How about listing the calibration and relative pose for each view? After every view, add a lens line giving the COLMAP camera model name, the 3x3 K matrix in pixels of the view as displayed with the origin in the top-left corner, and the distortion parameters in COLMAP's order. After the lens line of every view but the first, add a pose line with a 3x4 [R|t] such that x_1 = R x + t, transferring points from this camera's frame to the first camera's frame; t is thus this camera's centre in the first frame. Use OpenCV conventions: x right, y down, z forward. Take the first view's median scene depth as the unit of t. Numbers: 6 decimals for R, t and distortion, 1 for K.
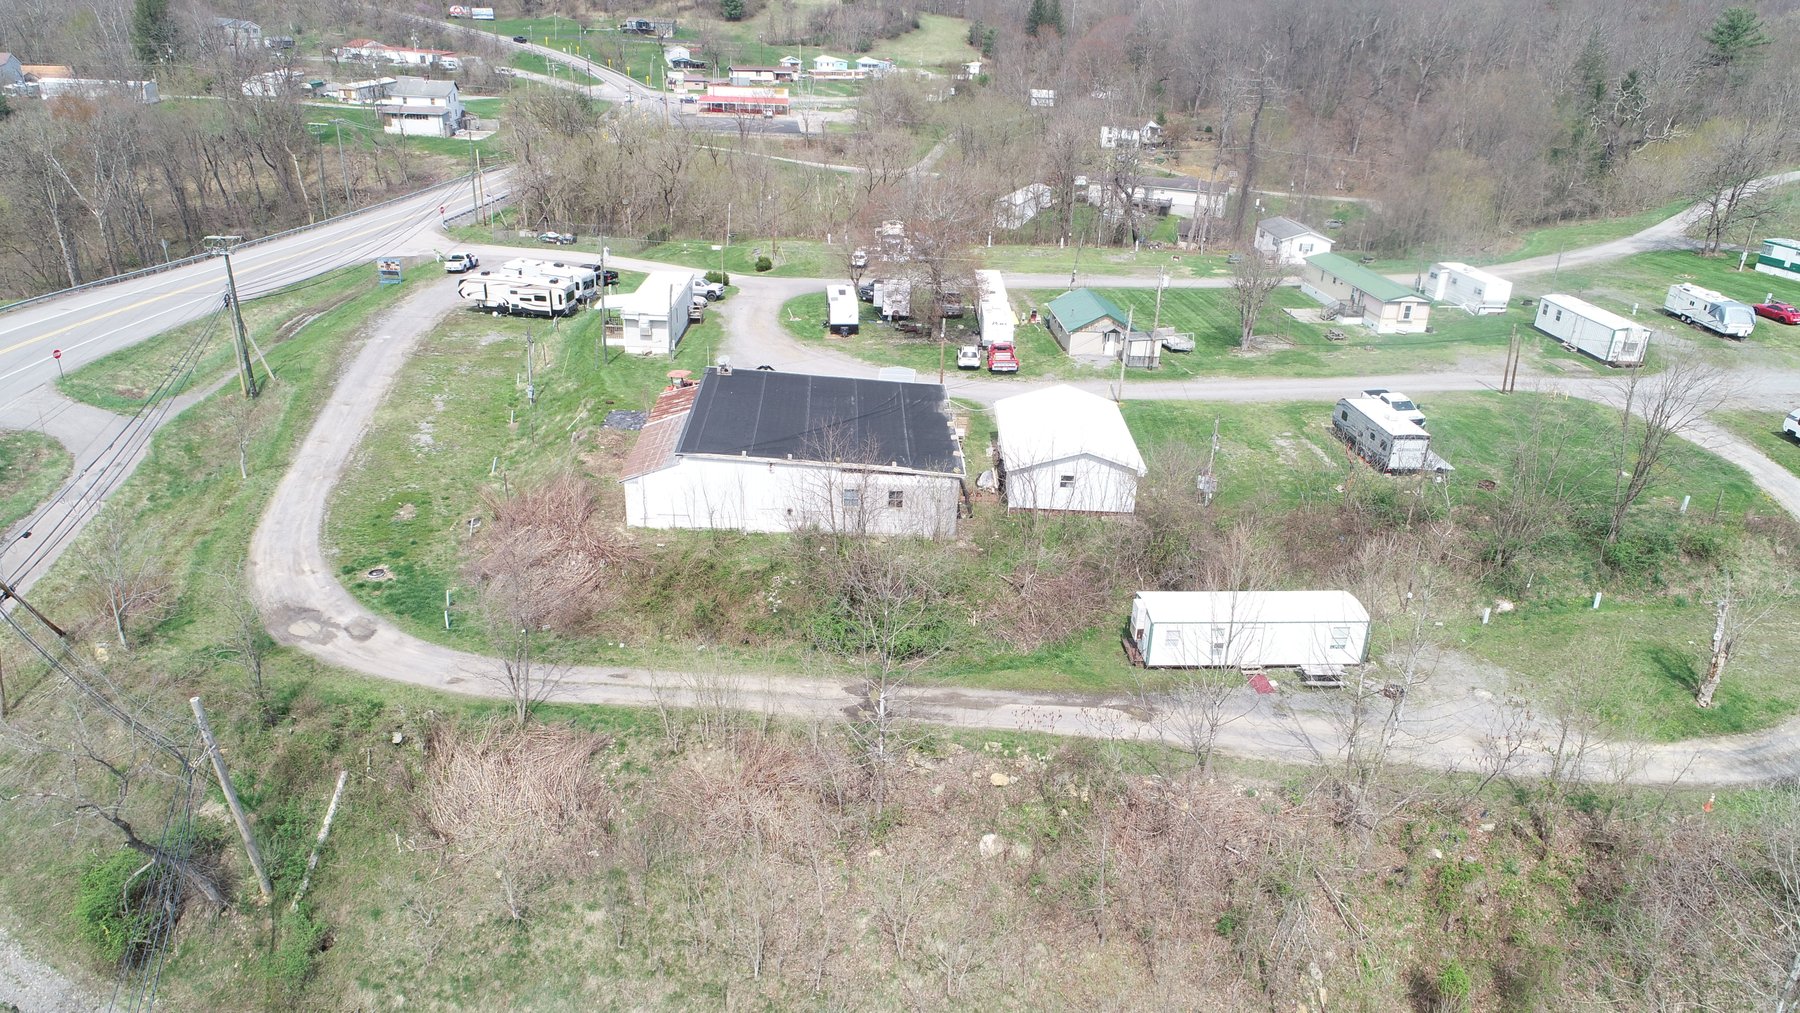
lens RADIAL K [[1197.6, 0, 899.1], [0, 1197.6, 506.9], [0, 0, 1]] dist [-0.006505, 0.000604]
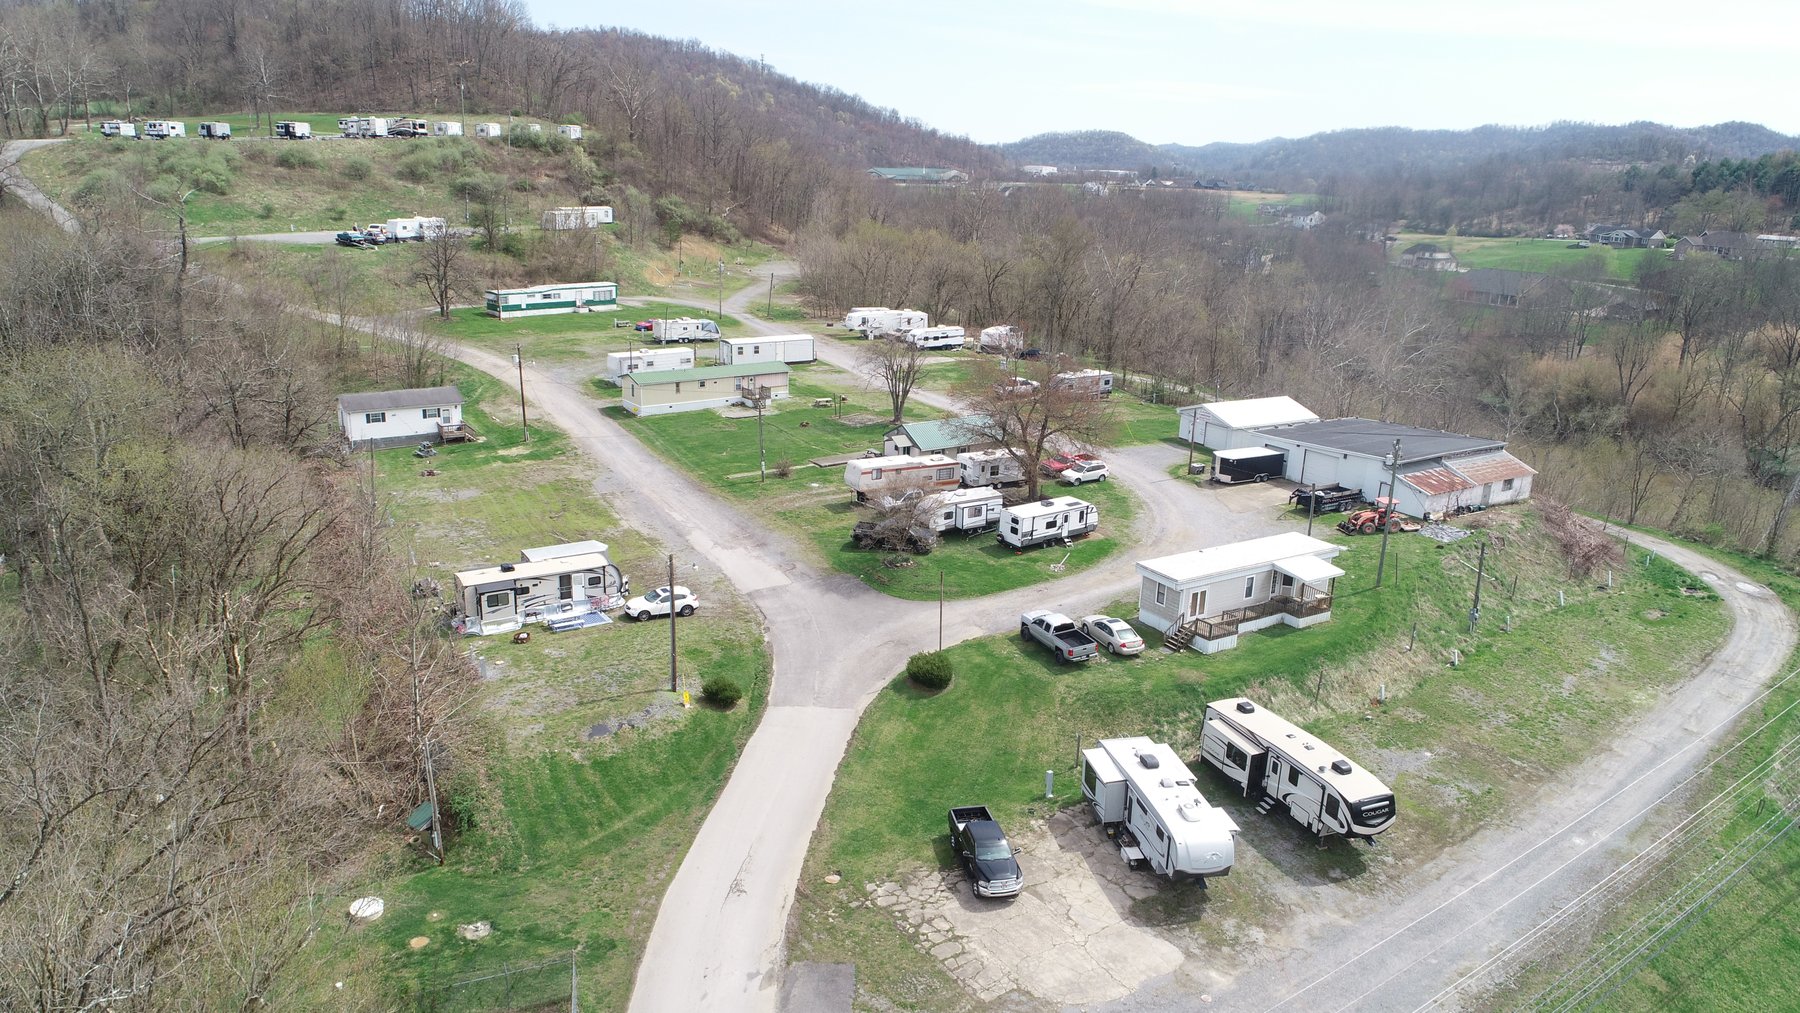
lens RADIAL K [[1197.6, 0, 904.0], [0, 1197.6, 505.8], [0, 0, 1]] dist [-0.006505, 0.000604]
pose [[-0.521385, -0.296414, 0.800185, -0.708397], [0.286984, 0.822197, 0.491561, -0.660534], [-0.803616, 0.485933, -0.343615, 1.471721]]
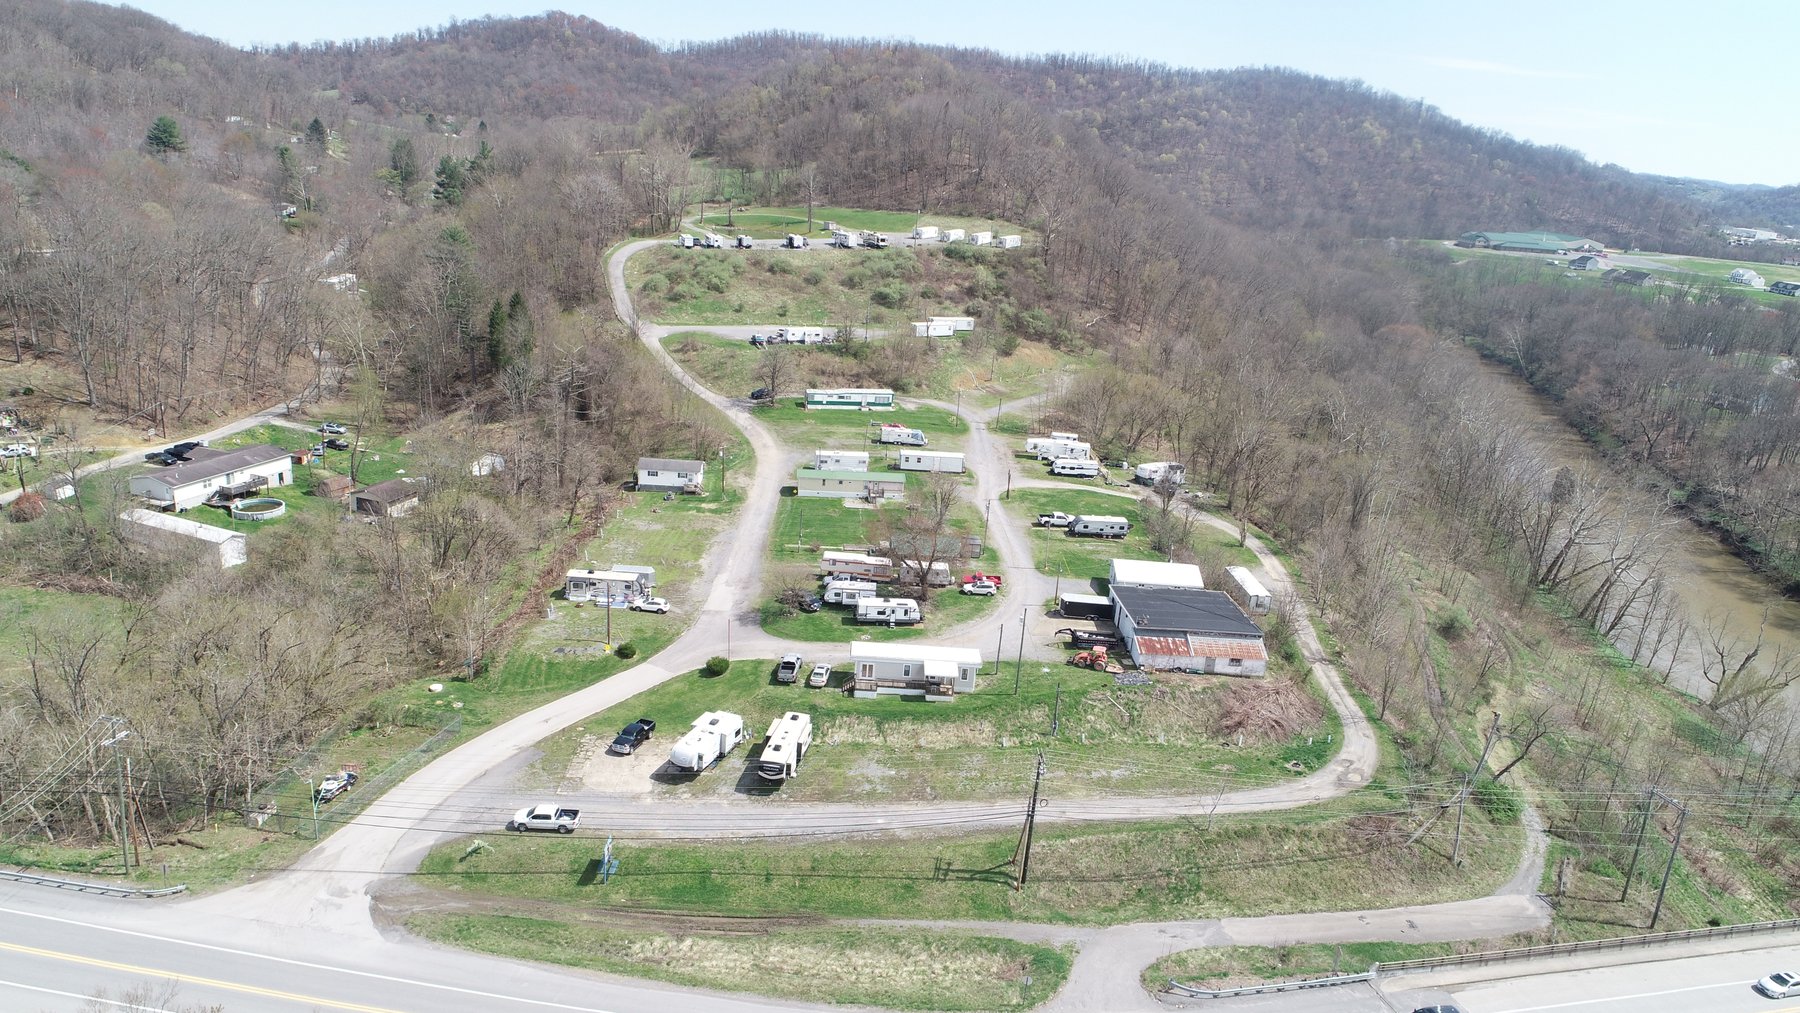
lens RADIAL K [[1197.6, 0, 903.7], [0, 1197.6, 505.7], [0, 0, 1]] dist [-0.006505, 0.000604]
pose [[-0.002309, -0.339228, 0.940701, -1.437222], [0.328263, 0.888319, 0.321144, -0.780263], [-0.944584, 0.309538, 0.109305, 0.855213]]
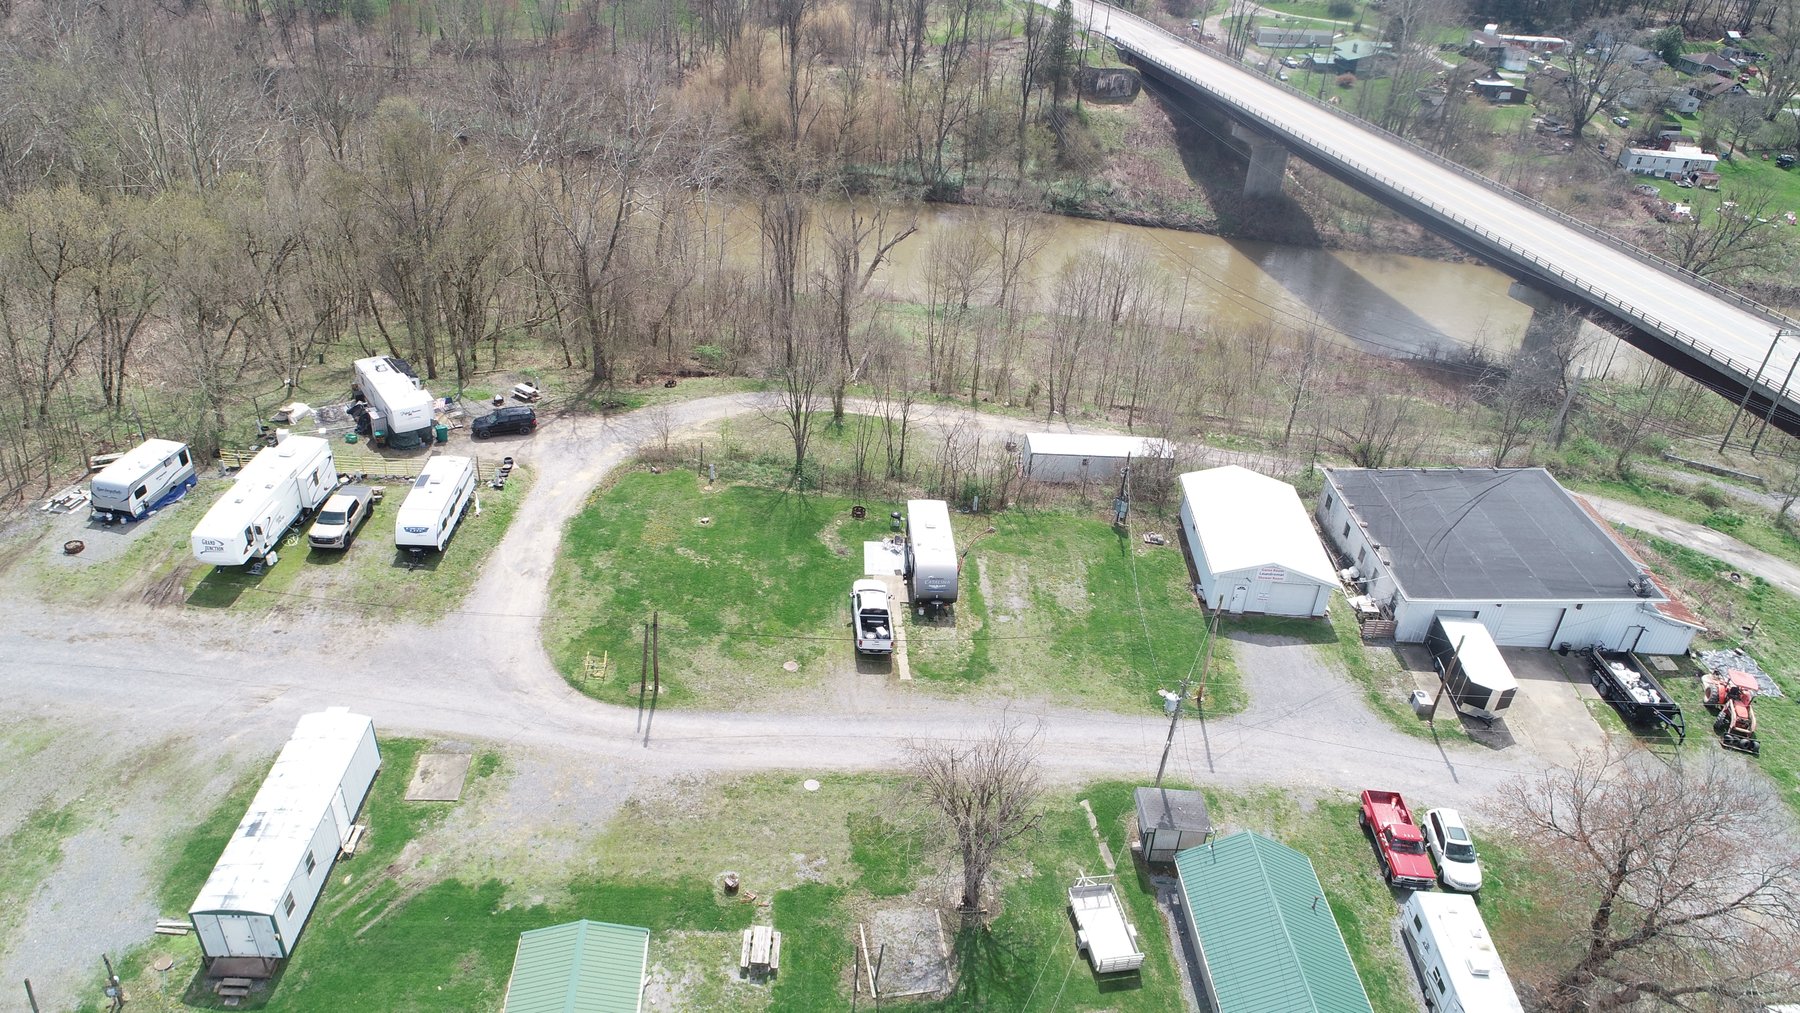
lens RADIAL K [[1197.6, 0, 900.6], [0, 1197.6, 512.9], [0, 0, 1]] dist [-0.006505, 0.000604]
pose [[-0.994724, -0.096160, -0.035742, 0.360540], [-0.083646, 0.558523, 0.825261, -0.673790], [-0.059394, 0.823896, -0.563620, 1.179184]]
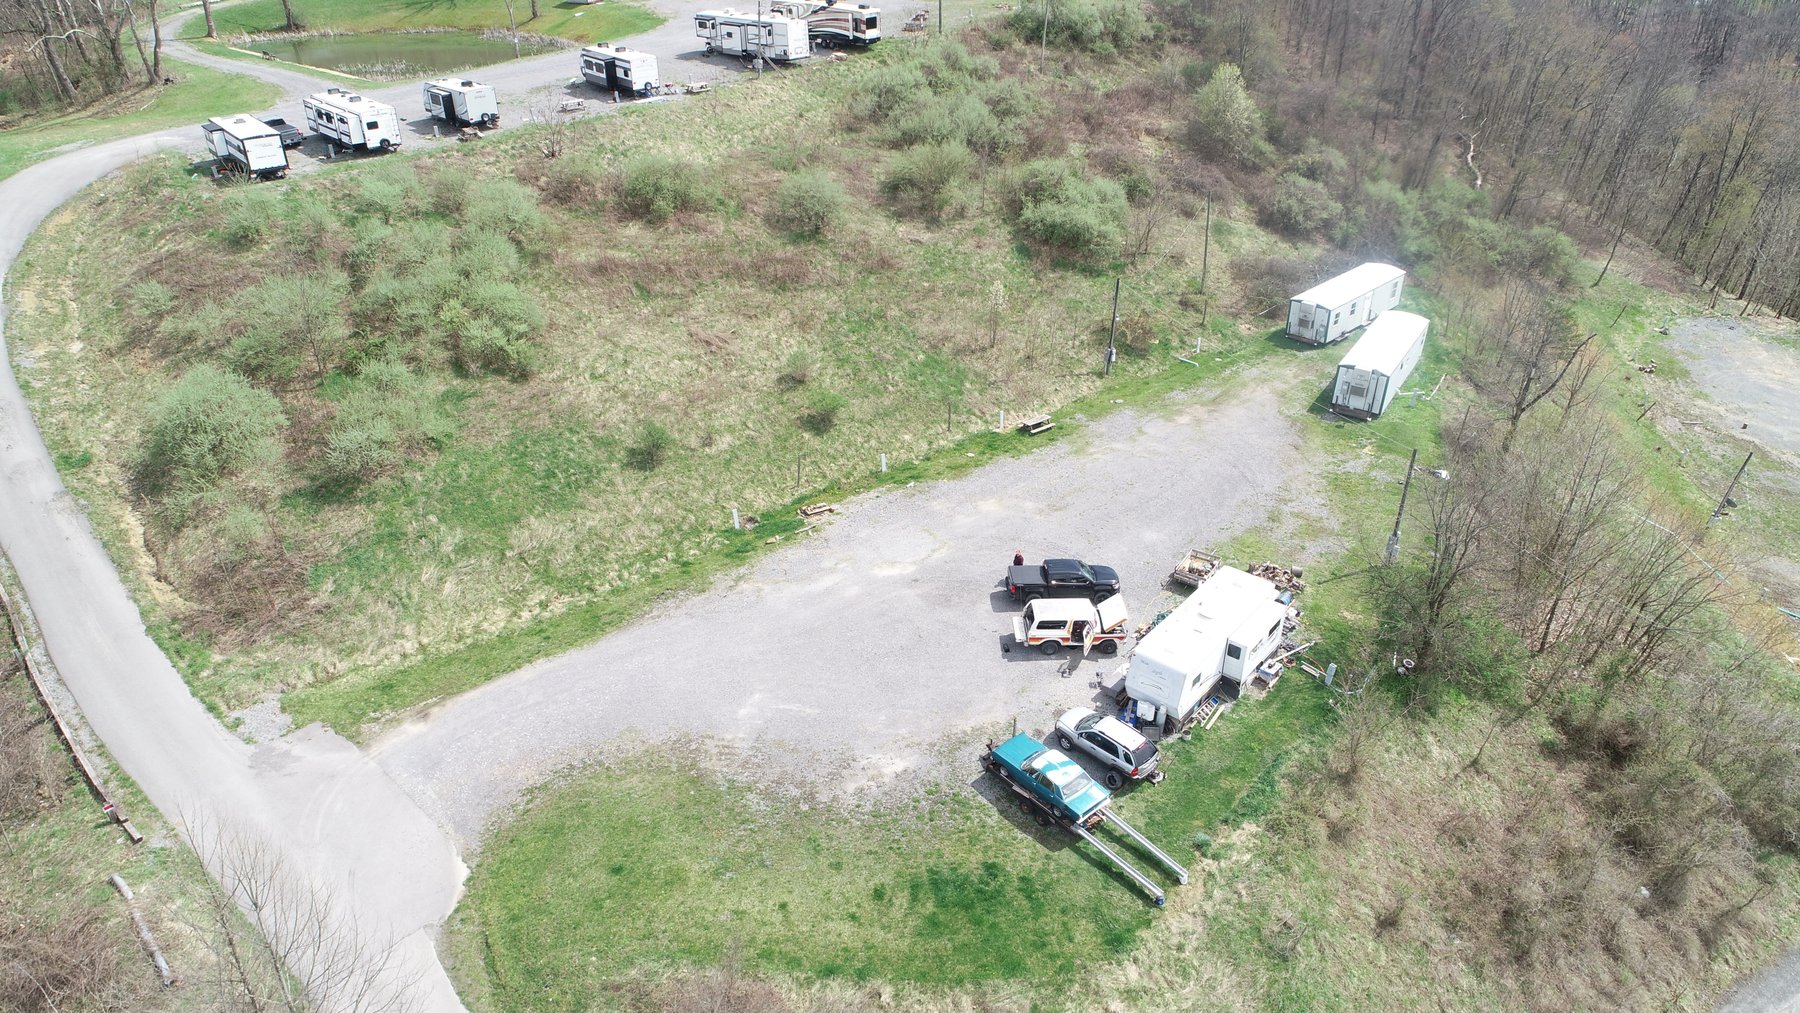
lens RADIAL K [[1197.6, 0, 906.4], [0, 1197.6, 513.2], [0, 0, 1]] dist [-0.006505, 0.000604]
pose [[-0.399169, -0.487940, 0.776259, 0.894130], [0.354842, 0.698448, 0.621496, -0.741158], [-0.845430, 0.523532, -0.105657, 1.374881]]
